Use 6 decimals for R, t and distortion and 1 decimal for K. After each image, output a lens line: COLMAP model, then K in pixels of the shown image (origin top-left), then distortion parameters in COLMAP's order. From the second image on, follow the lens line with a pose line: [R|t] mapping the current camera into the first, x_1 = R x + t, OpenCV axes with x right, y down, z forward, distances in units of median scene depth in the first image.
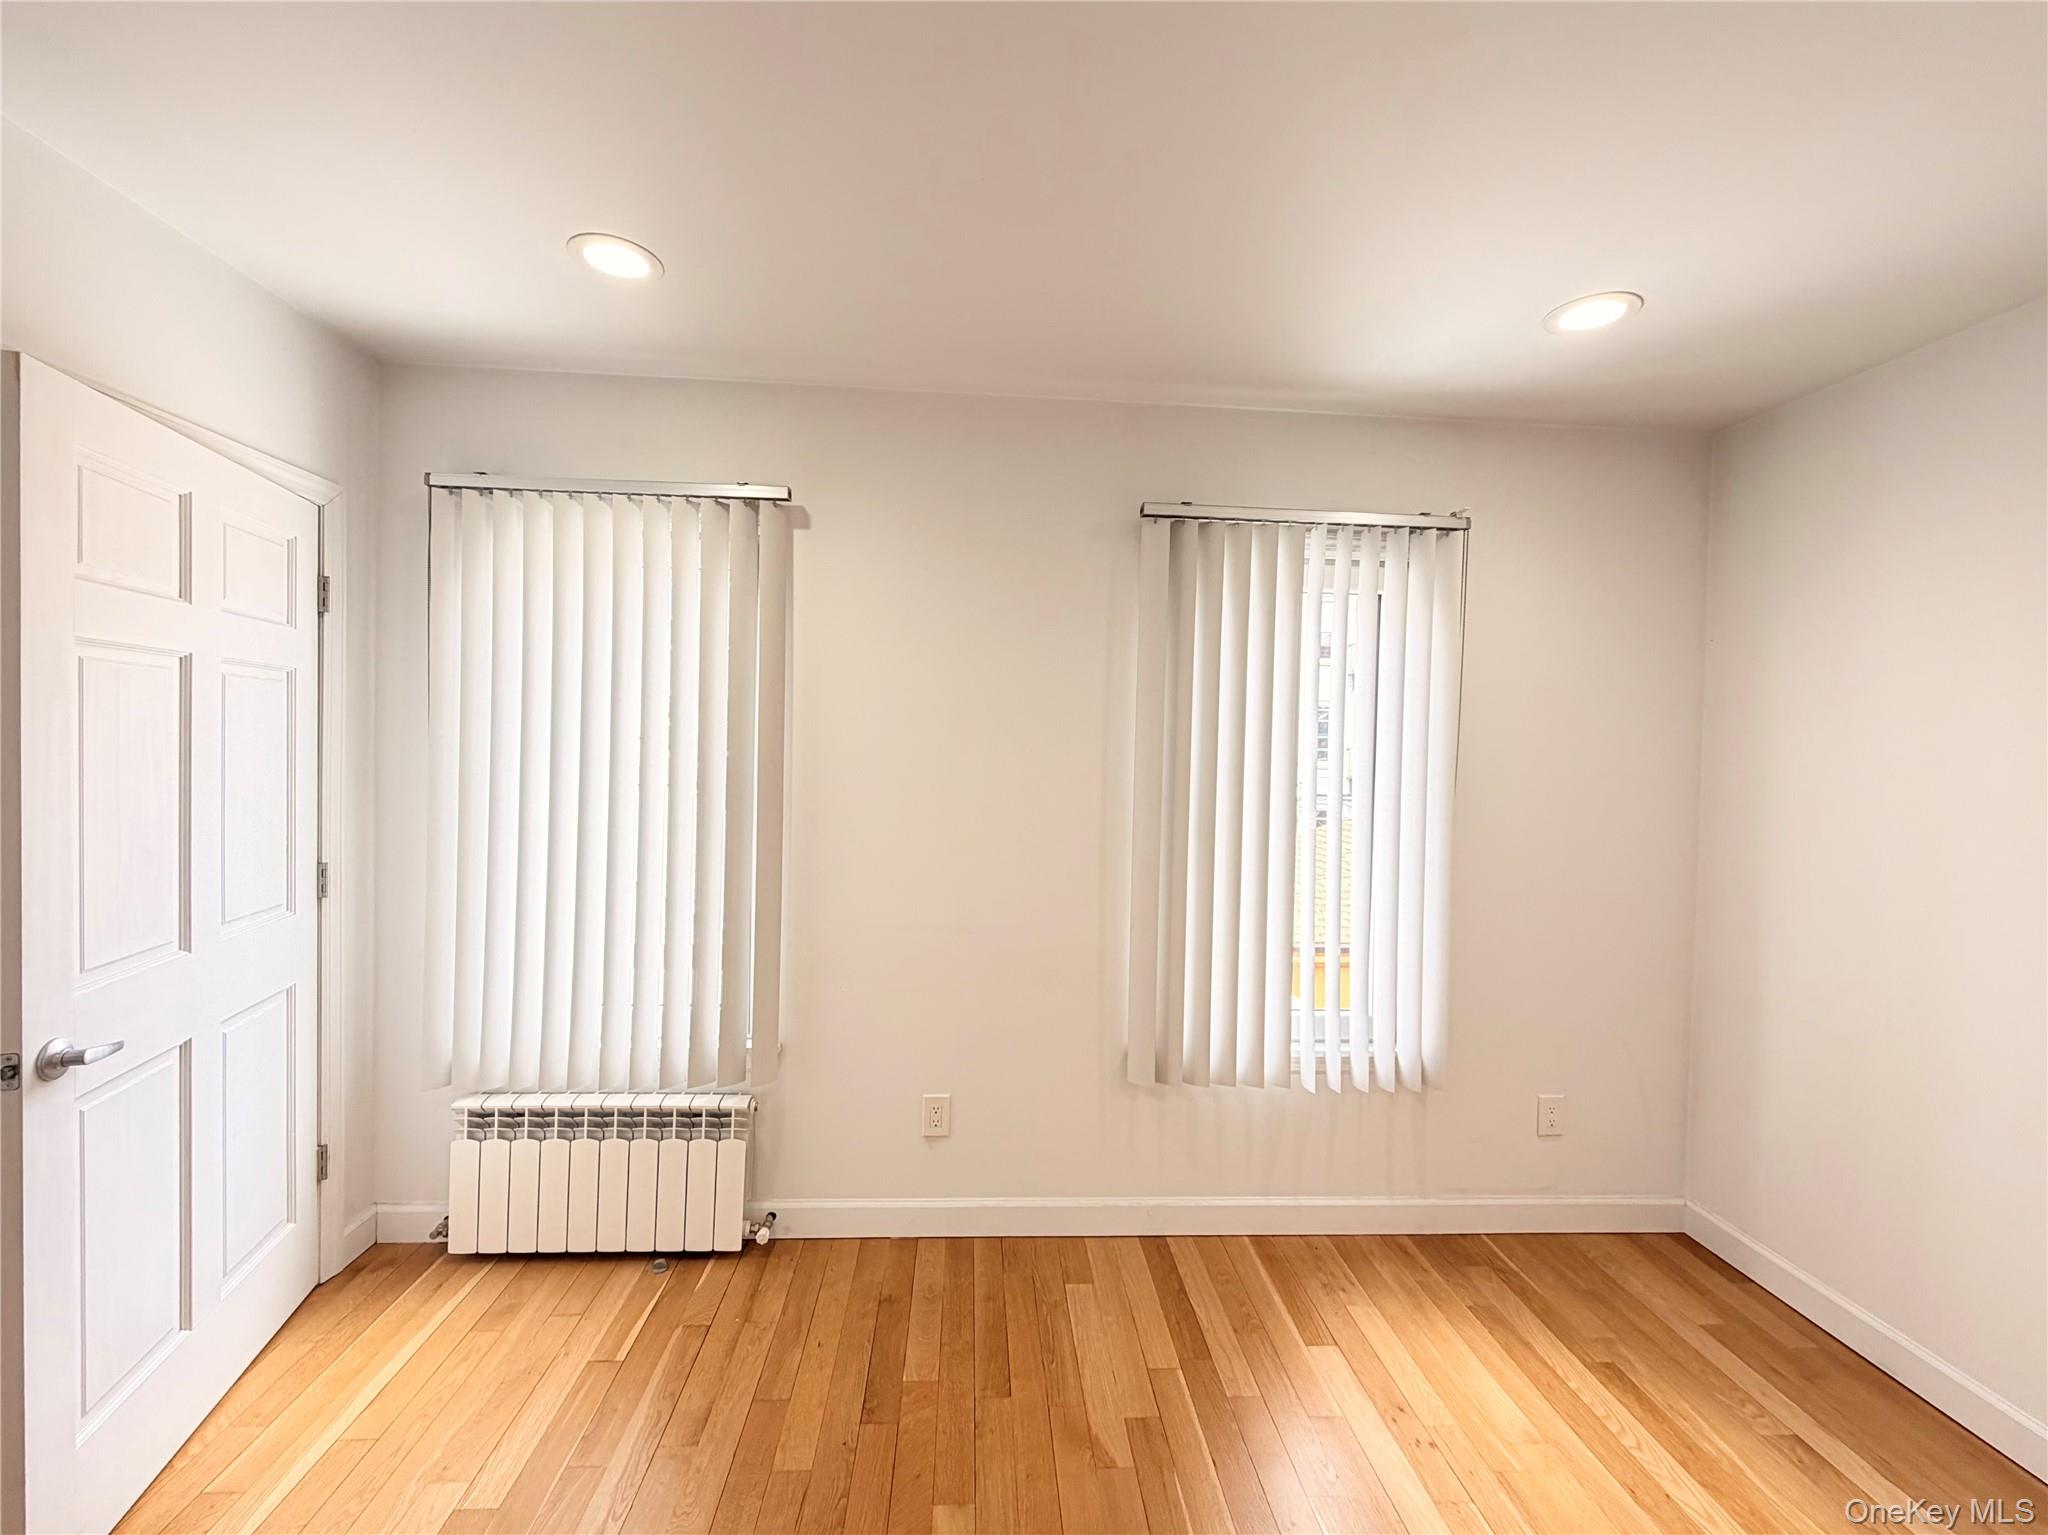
lens RADIAL K [[849.7, 0, 1024.0], [0, 849.7, 767.5], [0, 0, 1]] dist [-0.002230, 0.000110]
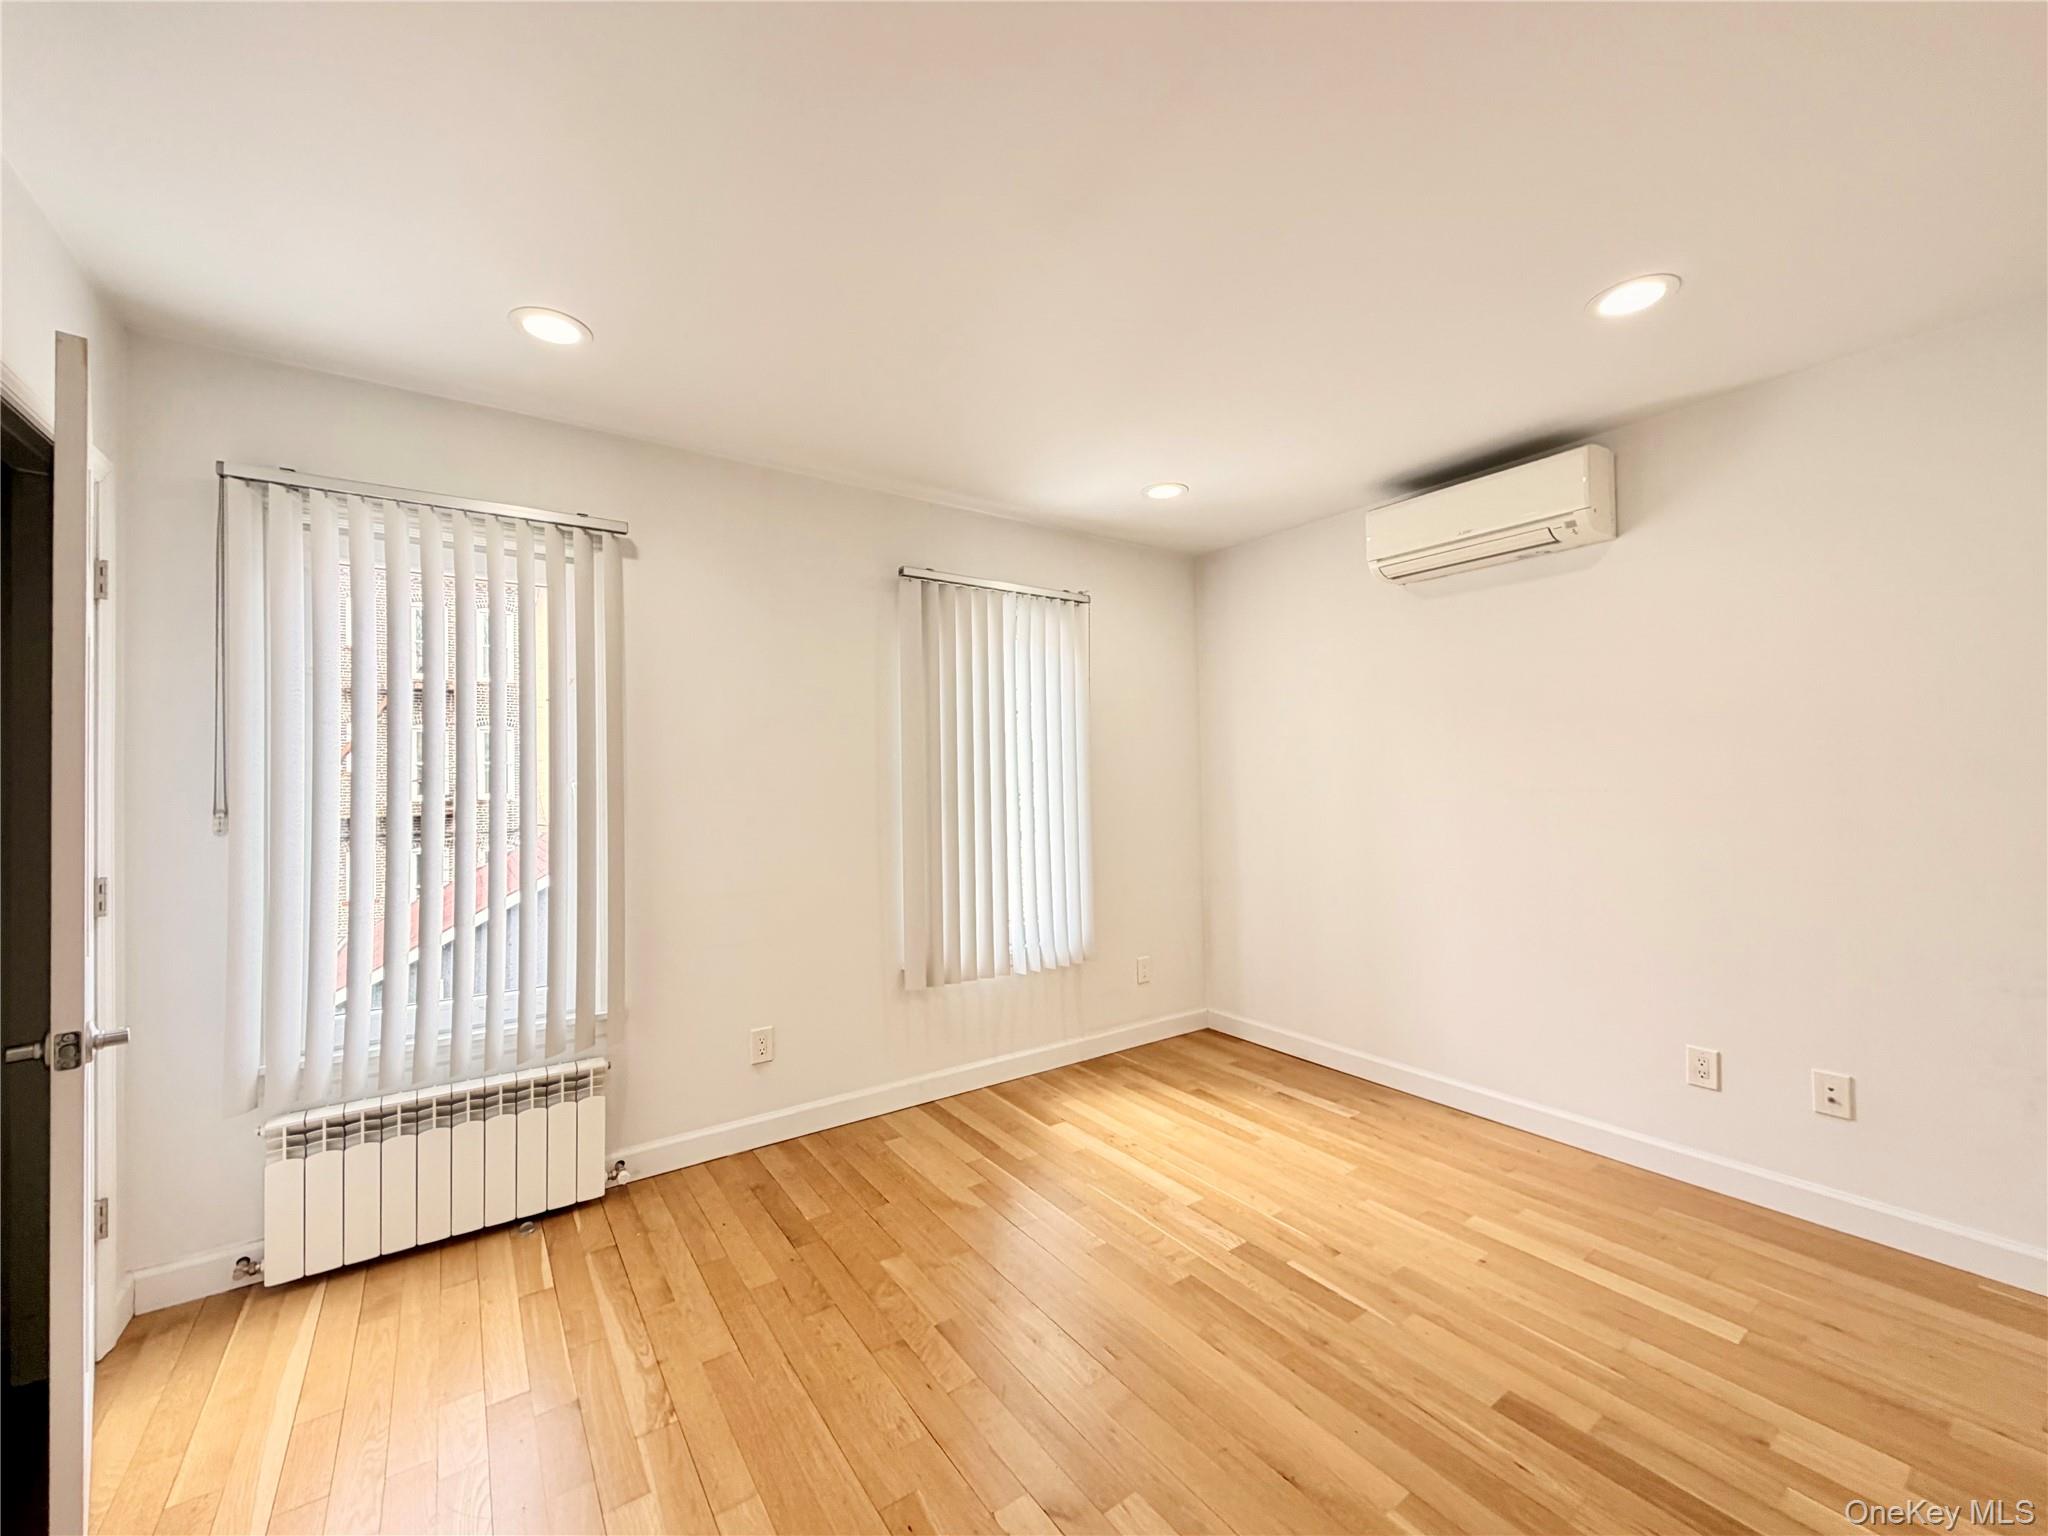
lens RADIAL K [[815.4, 0, 1024.0], [0, 815.4, 768.0], [0, 0, 1]] dist [-0.002197, -0.000308]
pose [[0.848311, -0.030172, 0.528638, -0.419663], [0.049272, 0.998541, -0.022076, 0.059154], [-0.527201, 0.044774, 0.848560, -0.228644]]
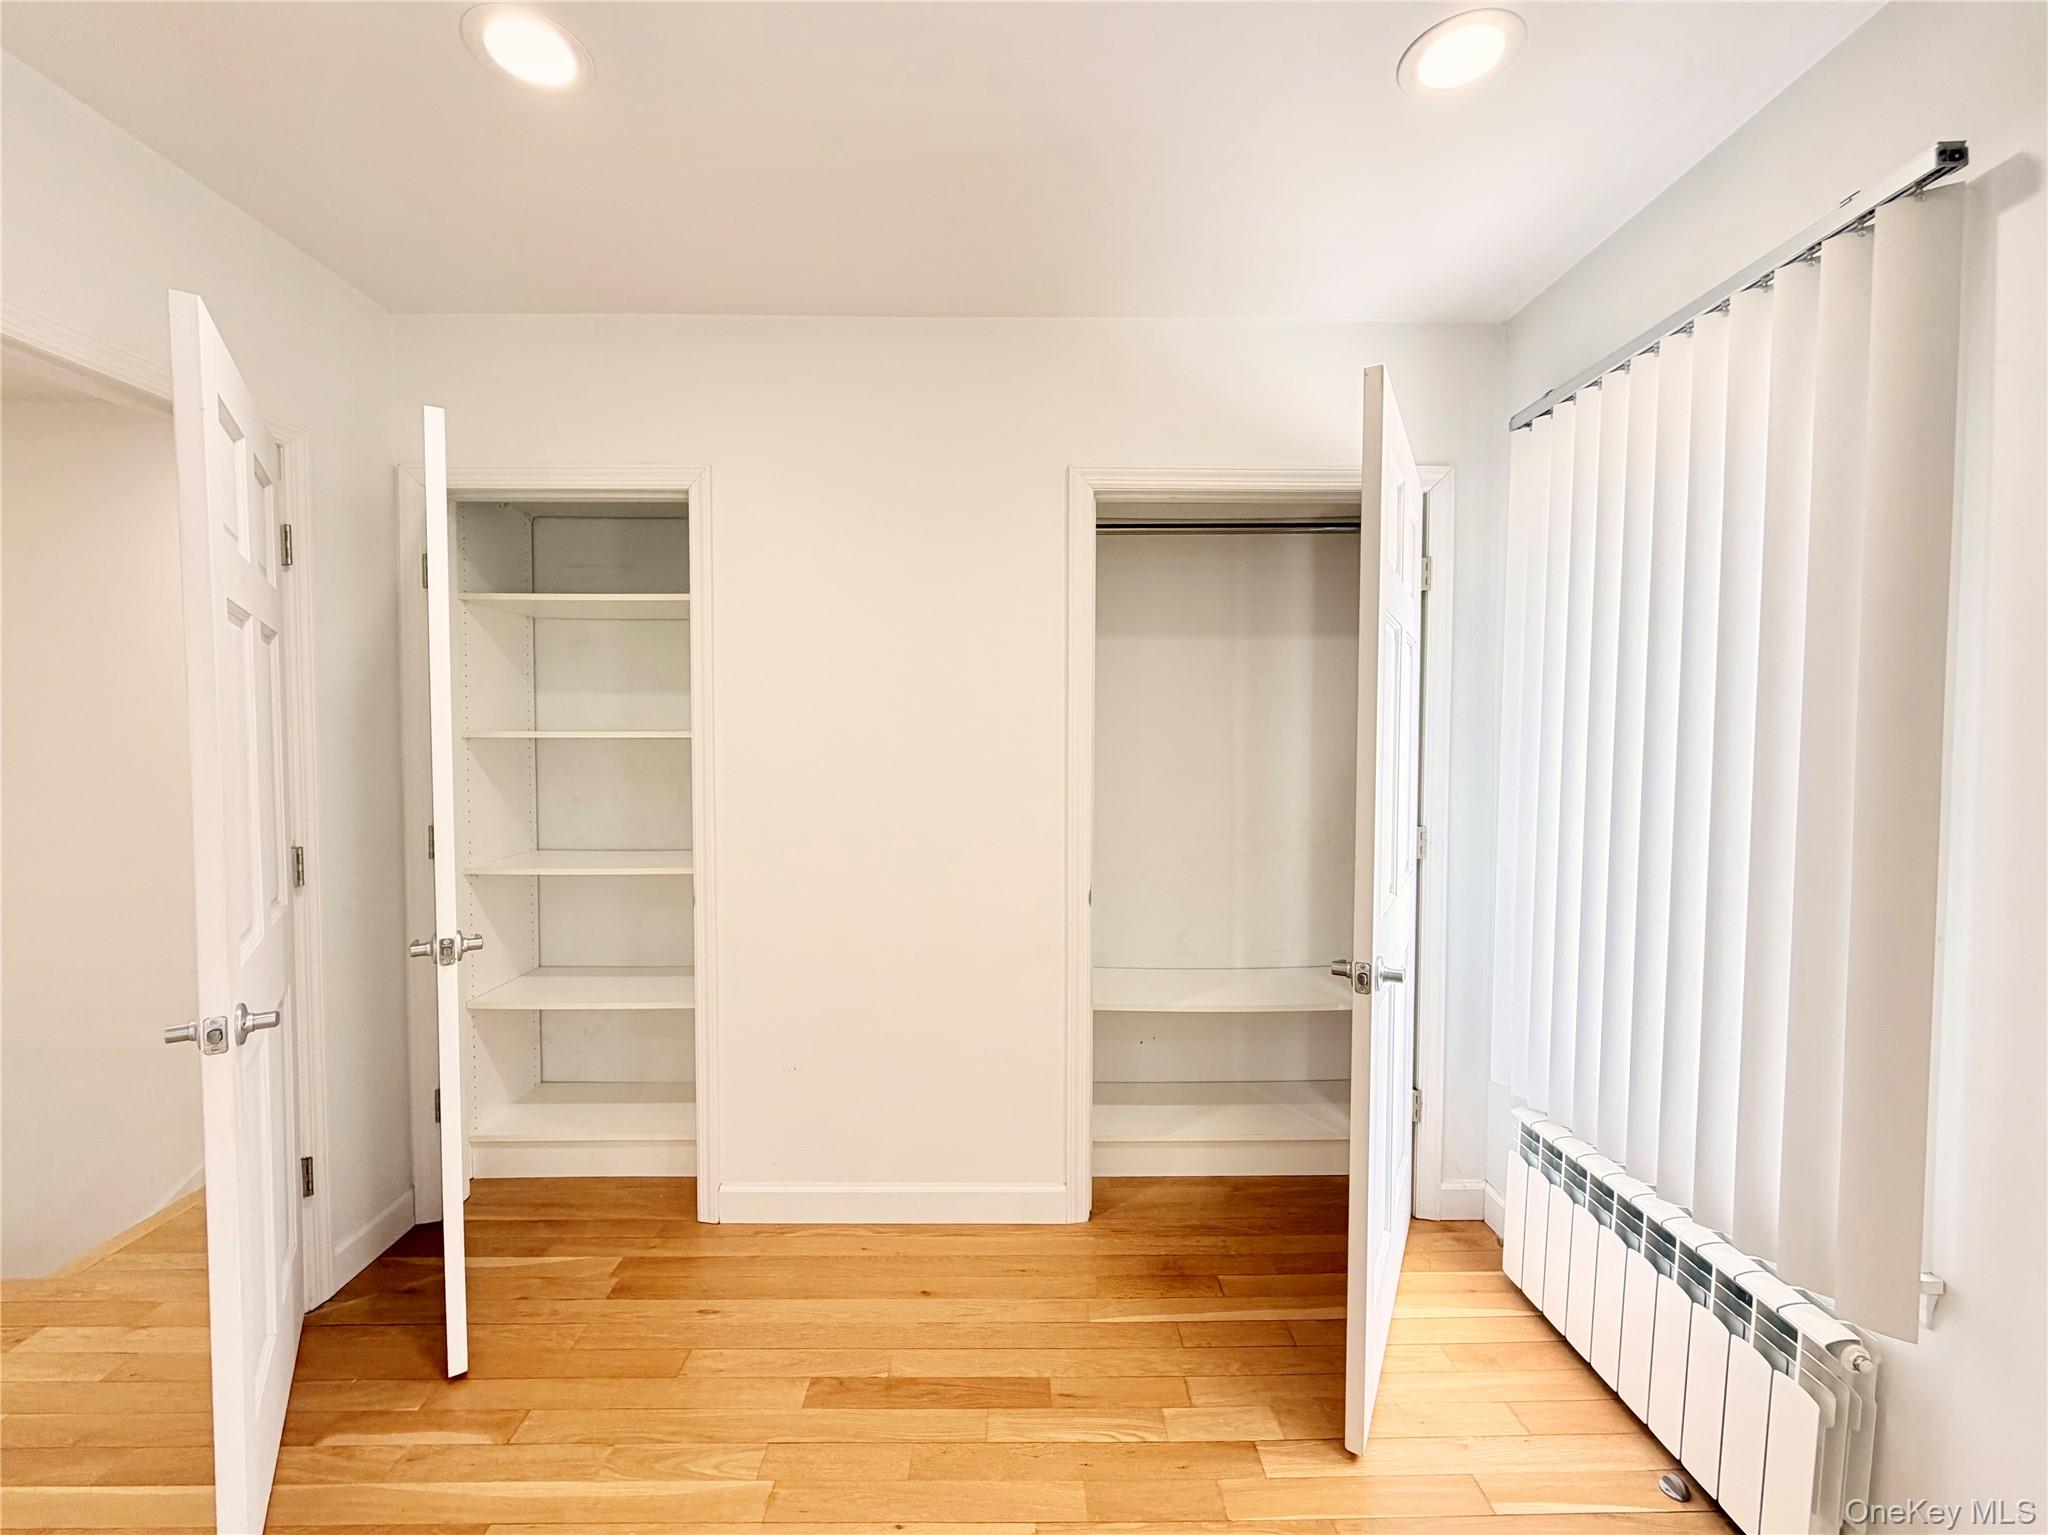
lens RADIAL K [[841.8, 0, 1016.9], [0, 841.8, 769.5], [0, 0, 1]] dist [0.000012, 0.000310]
pose [[-0.054127, 0.014950, -0.998422, 0.240983], [-0.020366, 0.999663, 0.016073, 0.032322], [0.998326, 0.021204, -0.053804, 0.510327]]
